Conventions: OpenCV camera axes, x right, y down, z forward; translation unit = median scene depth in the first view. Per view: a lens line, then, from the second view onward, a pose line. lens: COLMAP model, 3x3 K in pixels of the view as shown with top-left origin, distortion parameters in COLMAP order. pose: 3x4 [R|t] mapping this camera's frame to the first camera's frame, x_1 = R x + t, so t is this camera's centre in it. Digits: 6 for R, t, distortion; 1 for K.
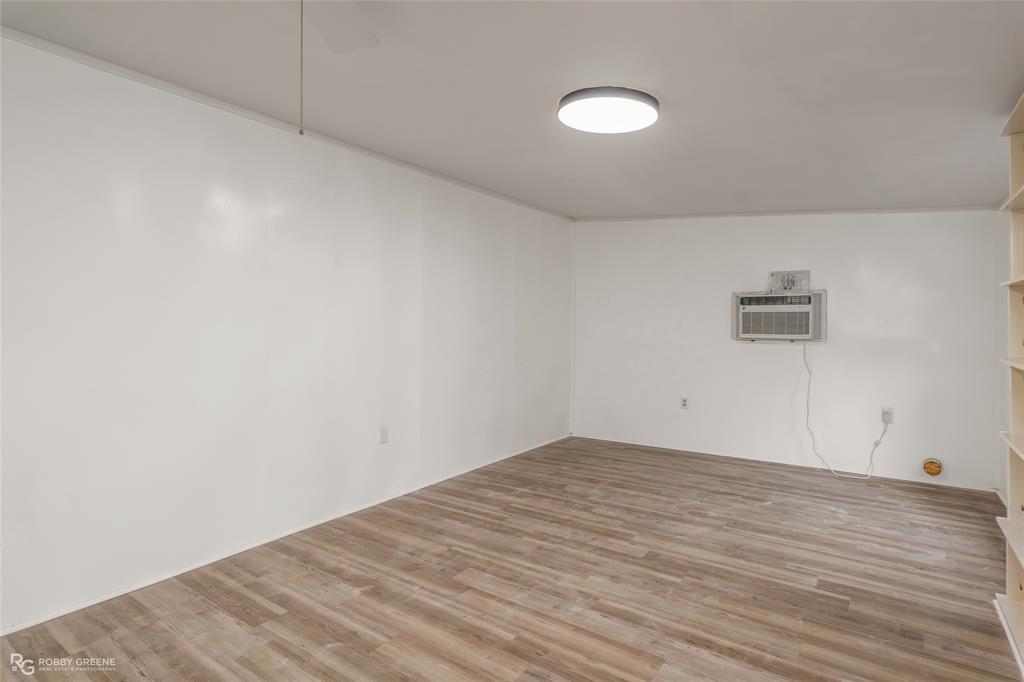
lens RADIAL K [[524.5, 0, 509.7], [0, 524.5, 326.4], [0, 0, 1]] dist [-0.006055, 0.000517]
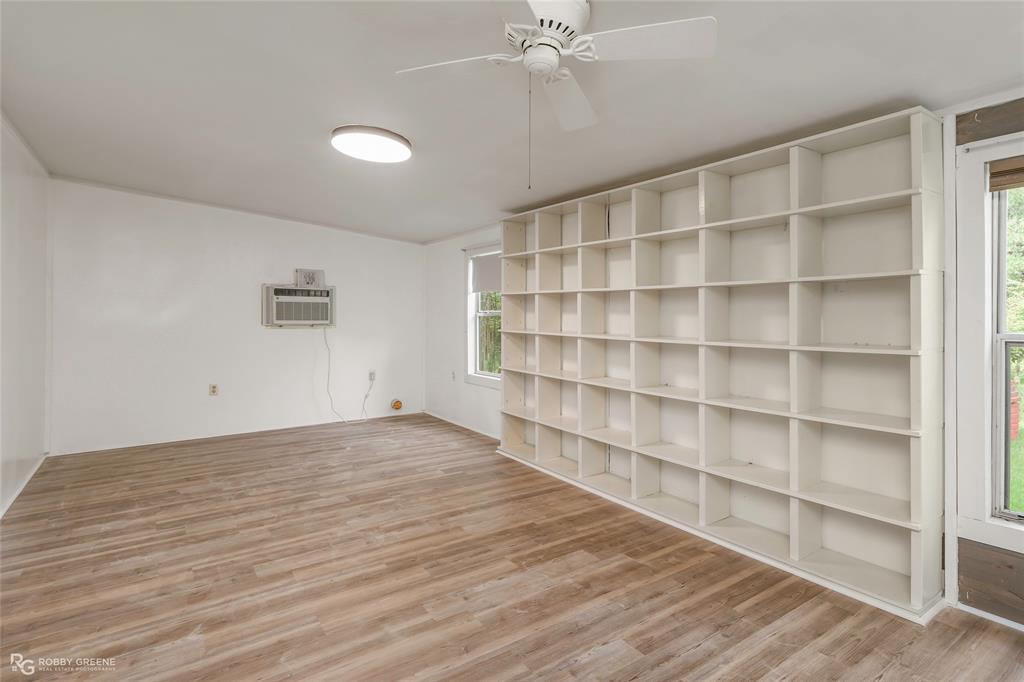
lens RADIAL K [[524.5, 0, 509.7], [0, 524.5, 326.4], [0, 0, 1]] dist [-0.006055, 0.000517]
pose [[0.335163, -0.021502, 0.941915, -0.660845], [-0.003072, 0.999709, 0.023914, -0.002830], [-0.942155, -0.010909, 0.334999, 0.194153]]
